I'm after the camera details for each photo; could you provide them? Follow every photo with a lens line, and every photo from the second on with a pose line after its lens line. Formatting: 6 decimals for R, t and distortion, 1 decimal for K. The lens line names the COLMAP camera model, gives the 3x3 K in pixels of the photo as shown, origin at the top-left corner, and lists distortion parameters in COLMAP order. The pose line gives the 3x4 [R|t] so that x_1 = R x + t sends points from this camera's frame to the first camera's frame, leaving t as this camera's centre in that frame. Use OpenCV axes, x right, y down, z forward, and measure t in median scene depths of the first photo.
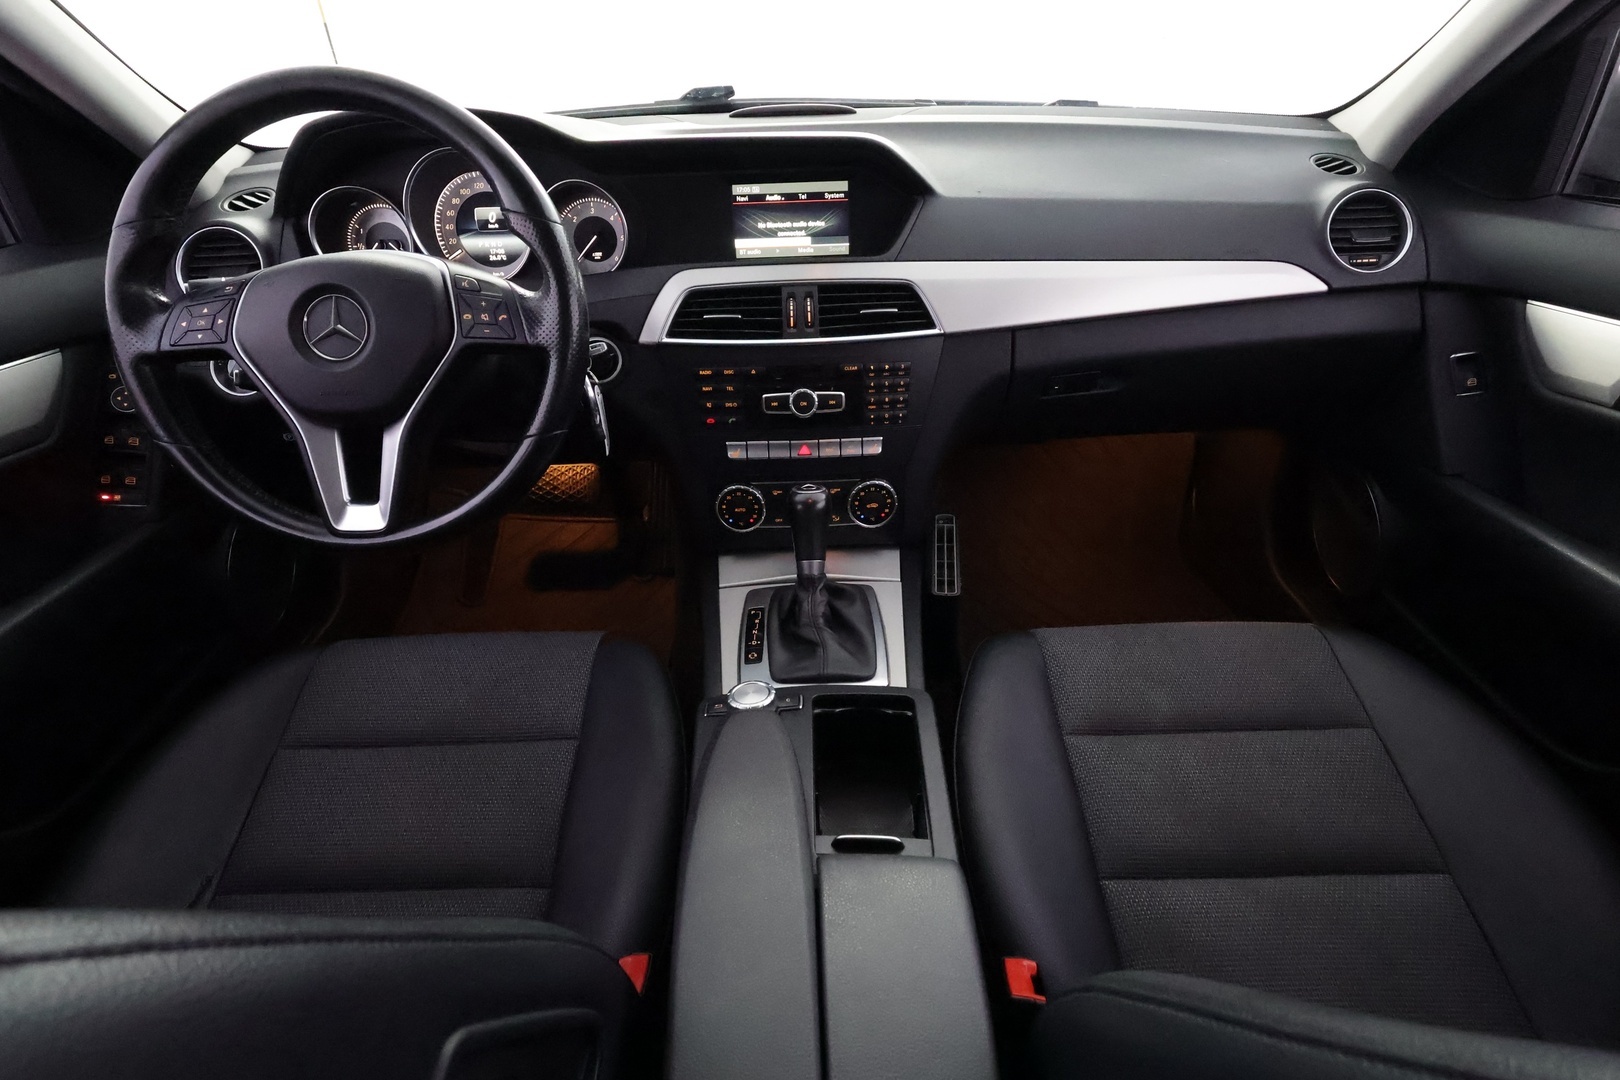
lens RADIAL K [[817.8, 0, 810.0], [0, 817.8, 540.0], [0, 0, 1]] dist [-0.000872, 0.000482]
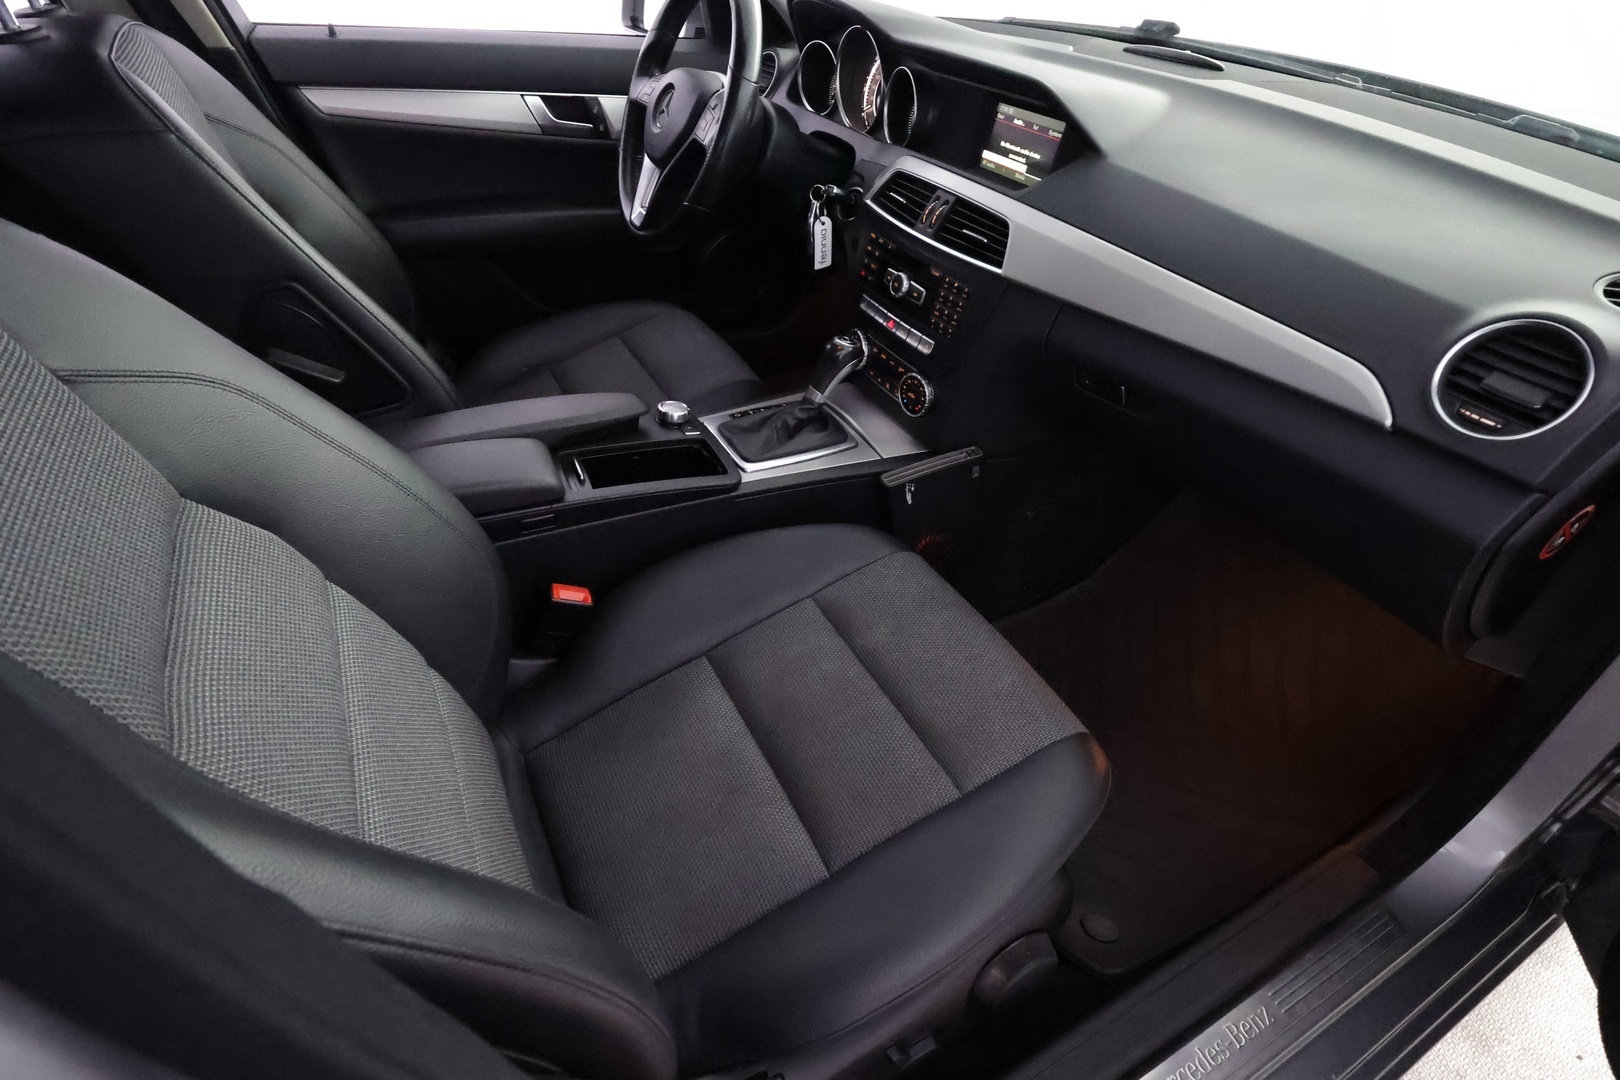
lens RADIAL K [[811.4, 0, 812.5], [0, 811.4, 547.5], [0, 0, 1]] dist [-0.002164, -0.000181]
pose [[0.459384, 0.591377, -0.662752, 0.952476], [-0.517257, 0.784682, 0.341641, -0.203826], [0.722088, 0.185869, 0.666365, 0.171303]]
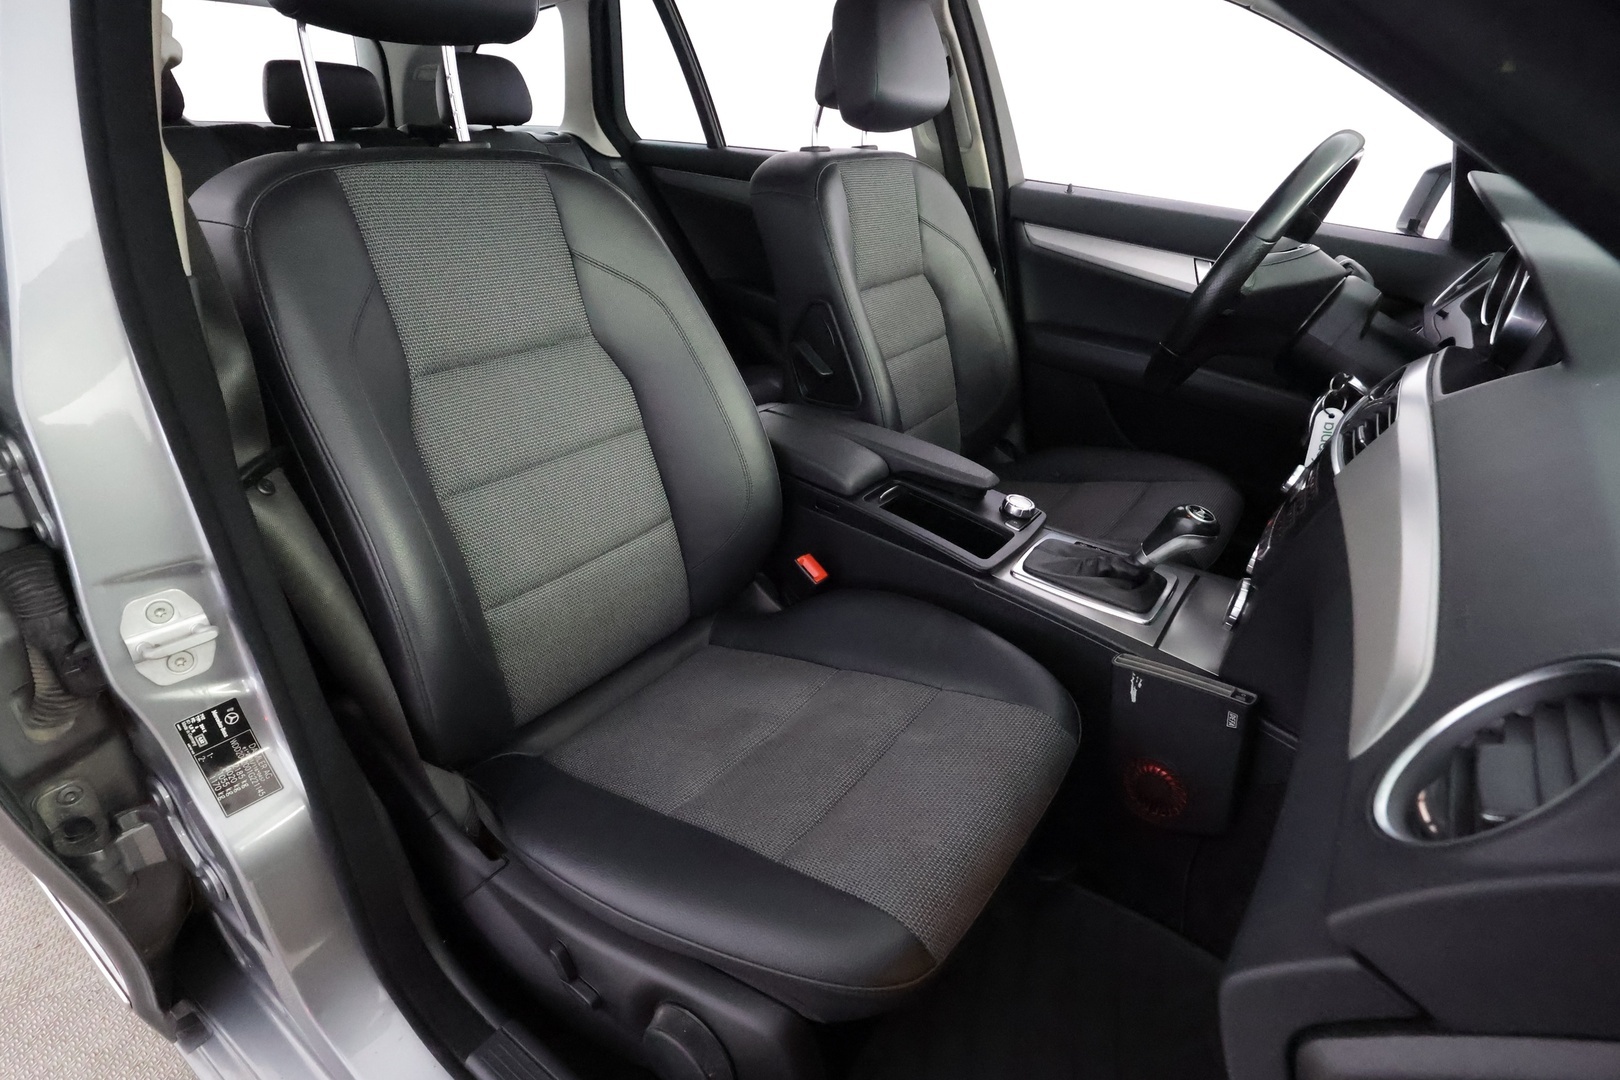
lens RADIAL K [[814.3, 0, 809.0], [0, 814.3, 537.2], [0, 0, 1]] dist [0.001491, 0.001090]
pose [[-0.588827, 0.379631, -0.713557, 1.039449], [-0.453972, 0.575086, 0.680578, -0.519668], [0.668725, 0.724677, -0.166284, 0.813013]]
